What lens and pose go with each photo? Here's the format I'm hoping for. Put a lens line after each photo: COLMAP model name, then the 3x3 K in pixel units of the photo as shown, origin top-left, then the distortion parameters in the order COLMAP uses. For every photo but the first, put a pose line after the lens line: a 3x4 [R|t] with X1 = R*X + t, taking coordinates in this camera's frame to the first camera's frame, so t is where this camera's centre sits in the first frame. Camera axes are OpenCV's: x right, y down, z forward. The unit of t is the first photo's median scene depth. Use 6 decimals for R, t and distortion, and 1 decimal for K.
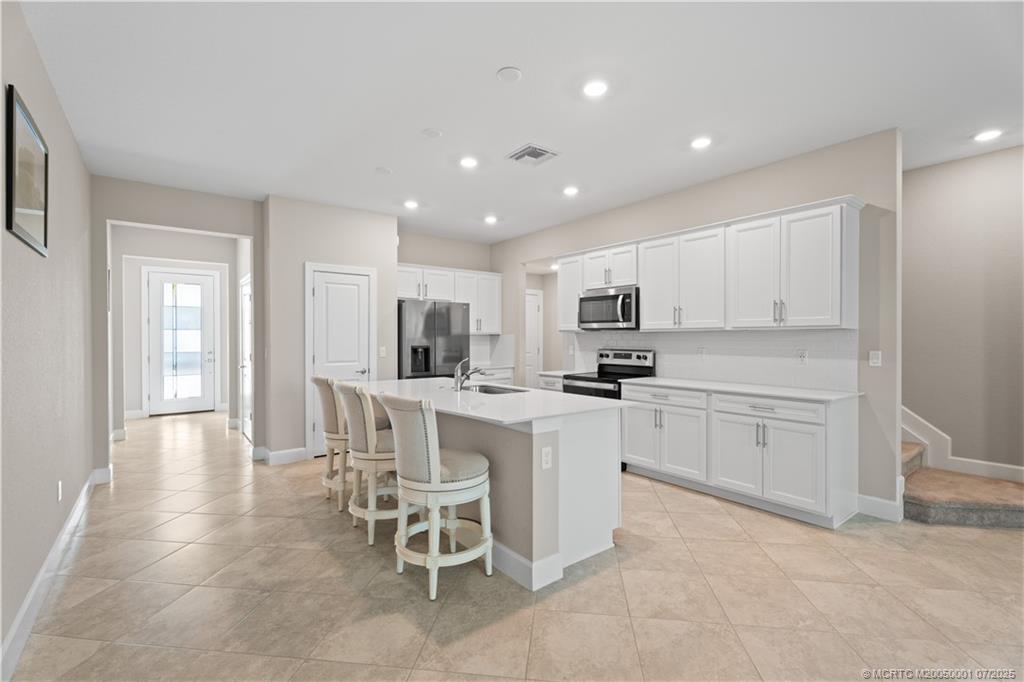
lens RADIAL K [[454.9, 0, 512.0], [0, 454.9, 341.0], [0, 0, 1]] dist [0.000667, -0.000079]
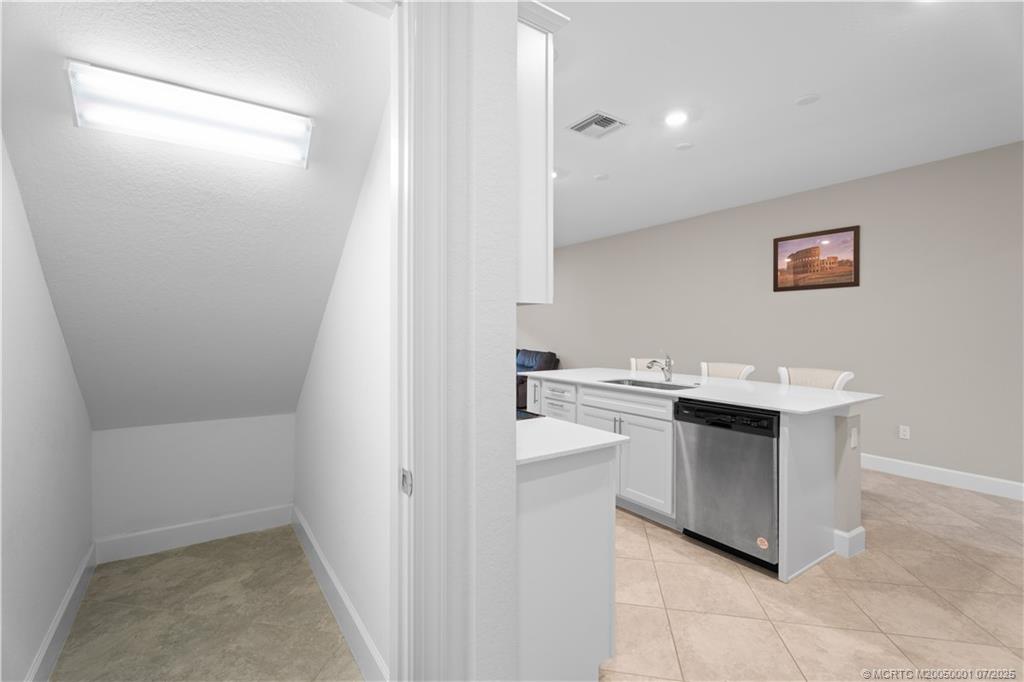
lens RADIAL K [[462.4, 0, 508.1], [0, 462.4, 332.5], [0, 0, 1]] dist [-0.000384, -0.000134]
pose [[-0.998218, -0.004373, 0.059515, 0.138379], [-0.004033, 0.999975, 0.005837, -0.003377], [-0.059539, 0.005587, -0.998210, 1.619692]]
